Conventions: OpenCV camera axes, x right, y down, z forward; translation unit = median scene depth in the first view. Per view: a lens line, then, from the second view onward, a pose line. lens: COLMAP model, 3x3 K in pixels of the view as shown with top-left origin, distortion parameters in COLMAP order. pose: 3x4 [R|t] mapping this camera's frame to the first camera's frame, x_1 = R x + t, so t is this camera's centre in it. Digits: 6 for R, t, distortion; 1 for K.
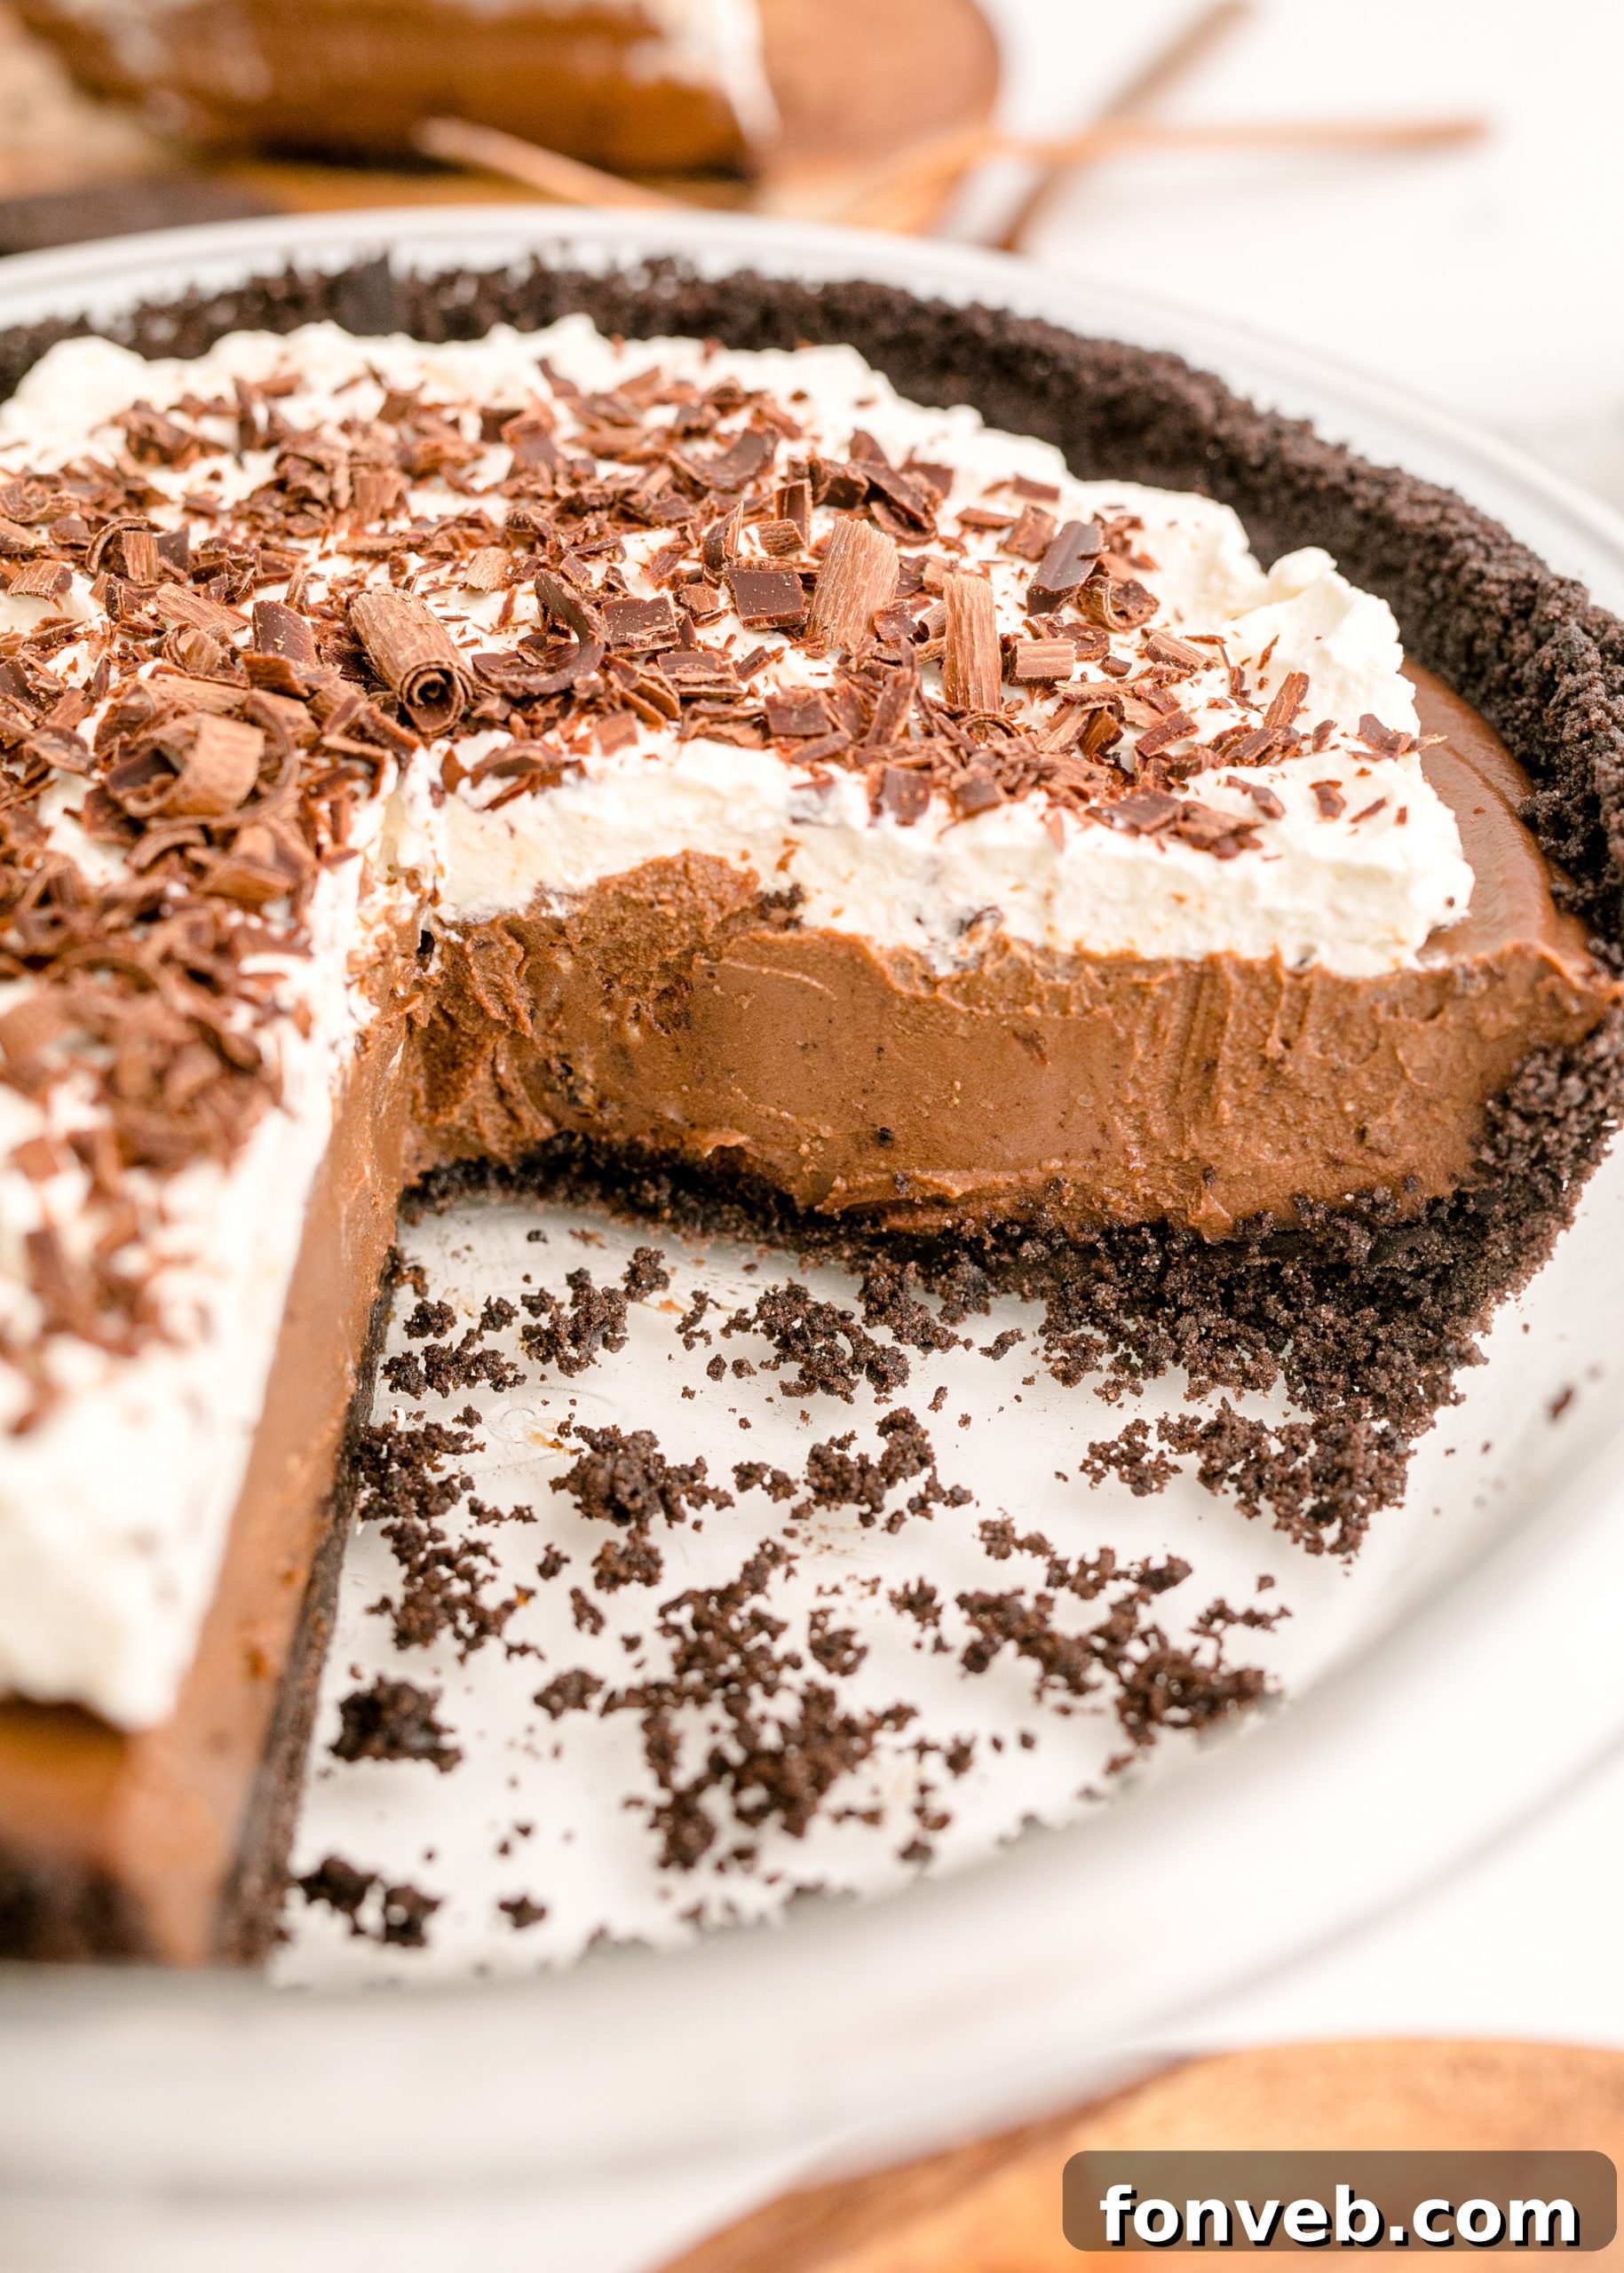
lens RADIAL K [[3674.1, 0, 816.3], [0, 3674.1, 1111.9], [0, 0, 1]] dist [-0.056326, 0.000000]
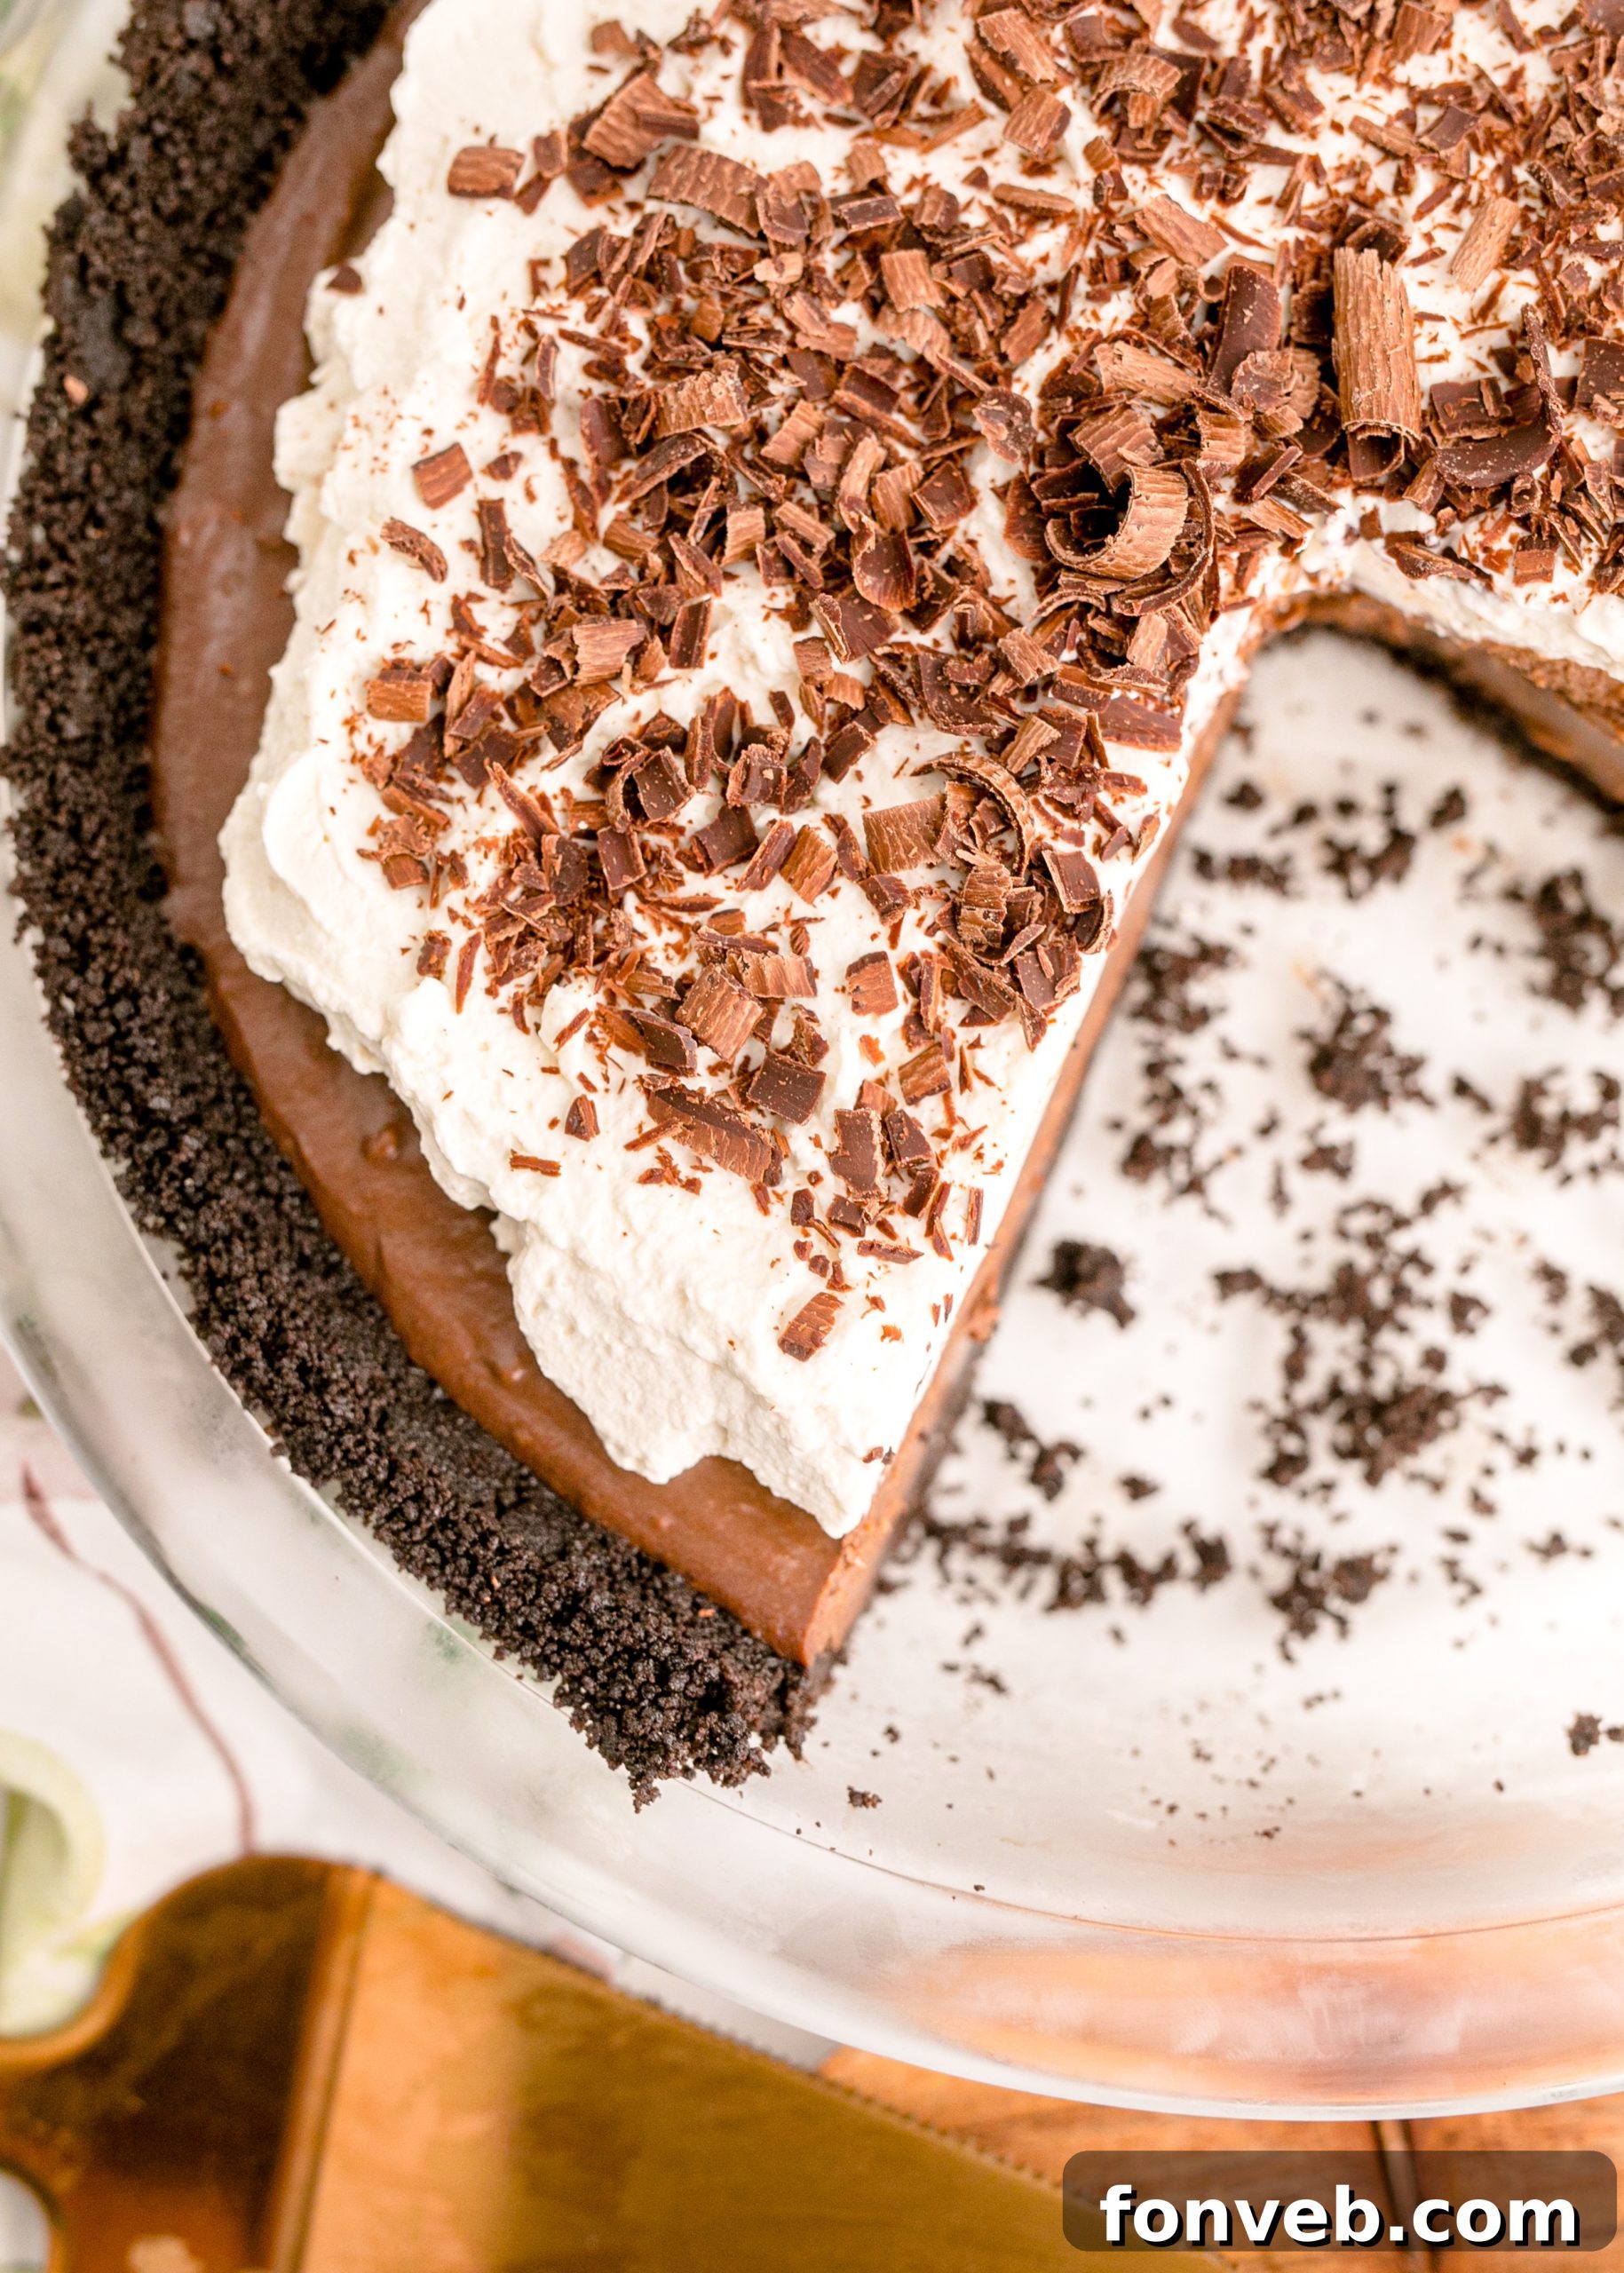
lens RADIAL K [[3674.1, 0, 801.7], [0, 3674.1, 1136.2], [0, 0, 1]] dist [-0.056326, 0.000000]
pose [[0.937983, 0.327783, -0.112904, -0.075944], [-0.154339, 0.686429, 0.710630, -0.655846], [0.310432, -0.649133, 0.694448, 0.142105]]
